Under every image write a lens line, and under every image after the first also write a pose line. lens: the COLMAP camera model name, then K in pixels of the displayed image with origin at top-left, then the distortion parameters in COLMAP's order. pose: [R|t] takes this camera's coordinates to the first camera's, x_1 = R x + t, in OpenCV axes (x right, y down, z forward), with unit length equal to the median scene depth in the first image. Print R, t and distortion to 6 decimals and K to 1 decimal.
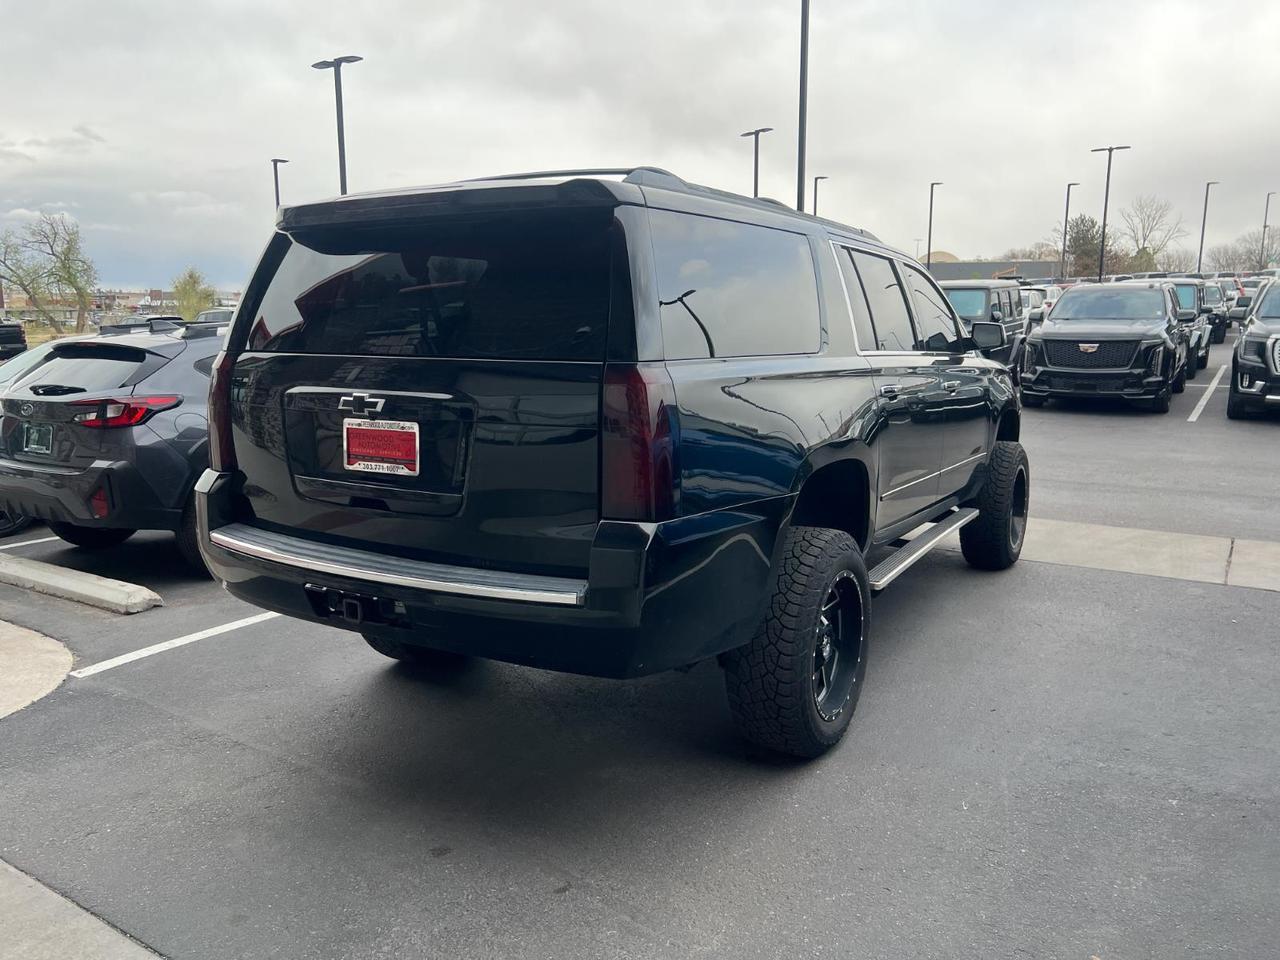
lens RADIAL K [[898.0, 0, 583.3], [0, 898.0, 483.7], [0, 0, 1]] dist [0.063499, -0.040624]
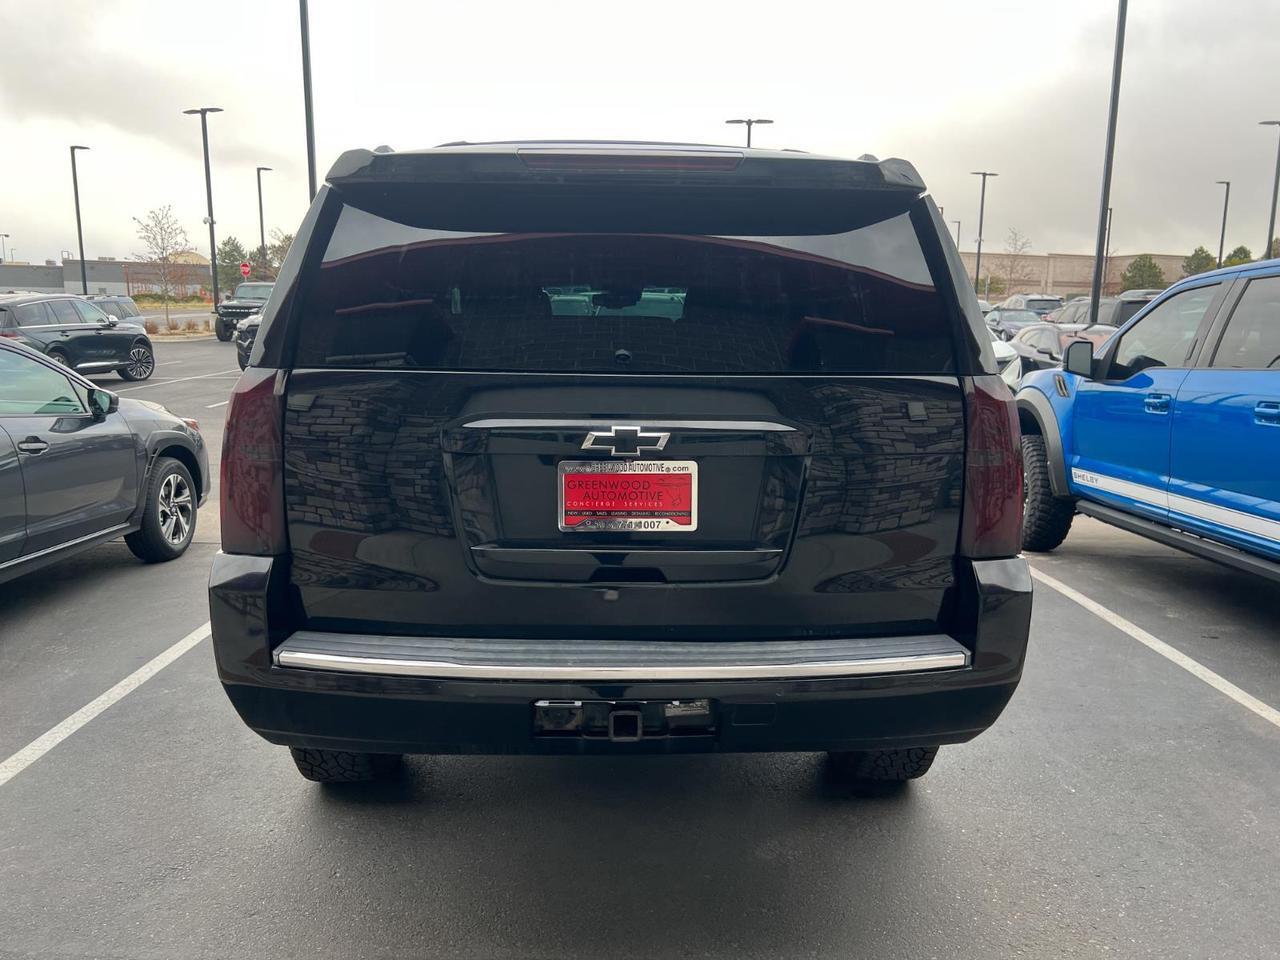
lens RADIAL K [[945.6, 0, 635.1], [0, 945.6, 476.1], [0, 0, 1]] dist [0.045975, -0.048153]
pose [[0.851578, -0.072275, 0.519222, -0.635092], [0.079985, 0.996767, 0.007565, -0.064628], [-0.518090, 0.035088, 0.854606, 0.342499]]
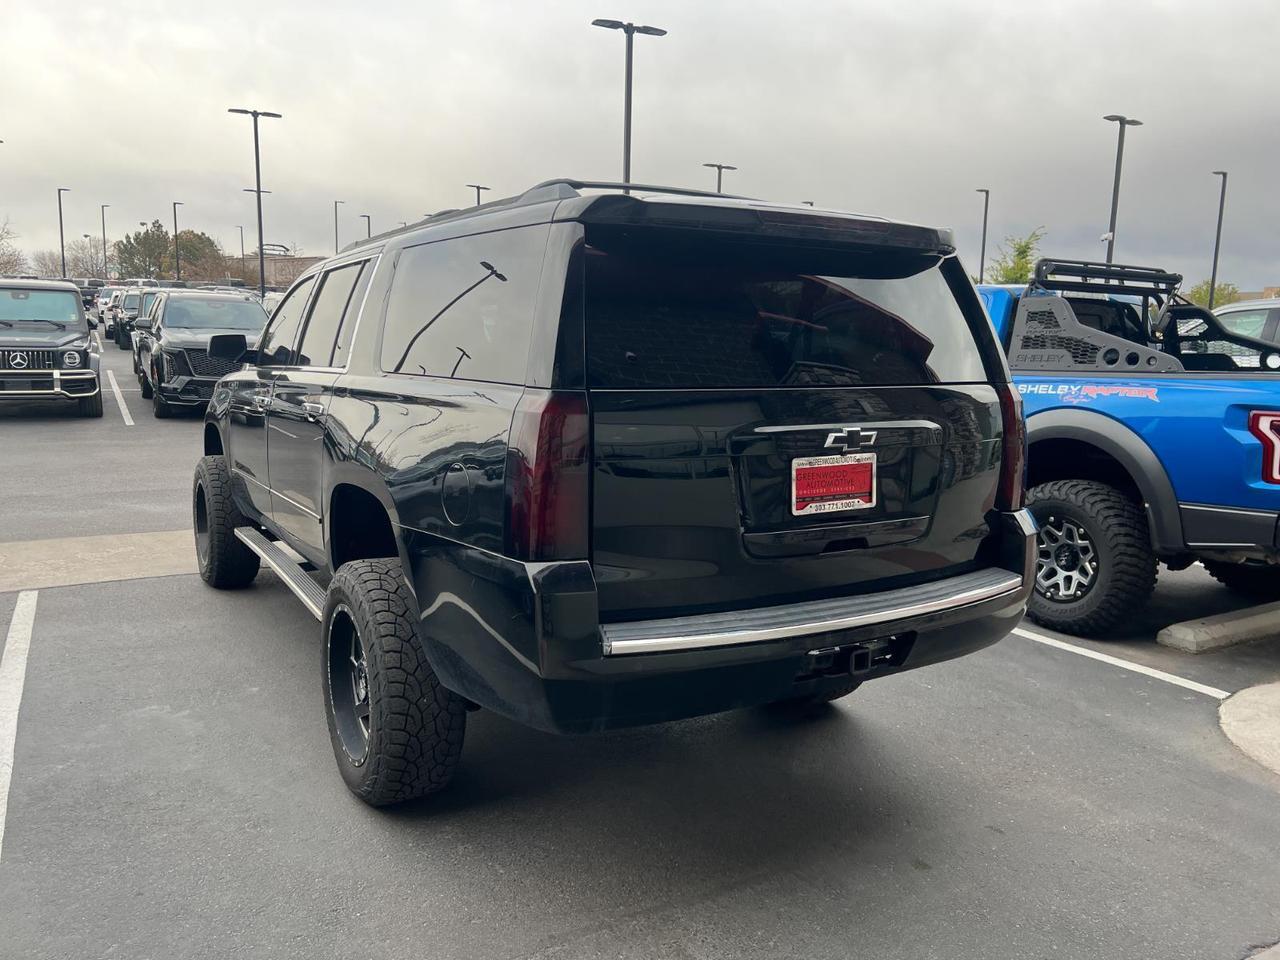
lens RADIAL K [[945.6, 0, 635.1], [0, 945.6, 476.1], [0, 0, 1]] dist [0.045975, -0.048153]
pose [[0.497934, -0.112928, 0.859831, -1.197843], [0.130465, 0.989956, 0.054465, -0.132170], [-0.857345, 0.085058, 0.507666, 0.693471]]
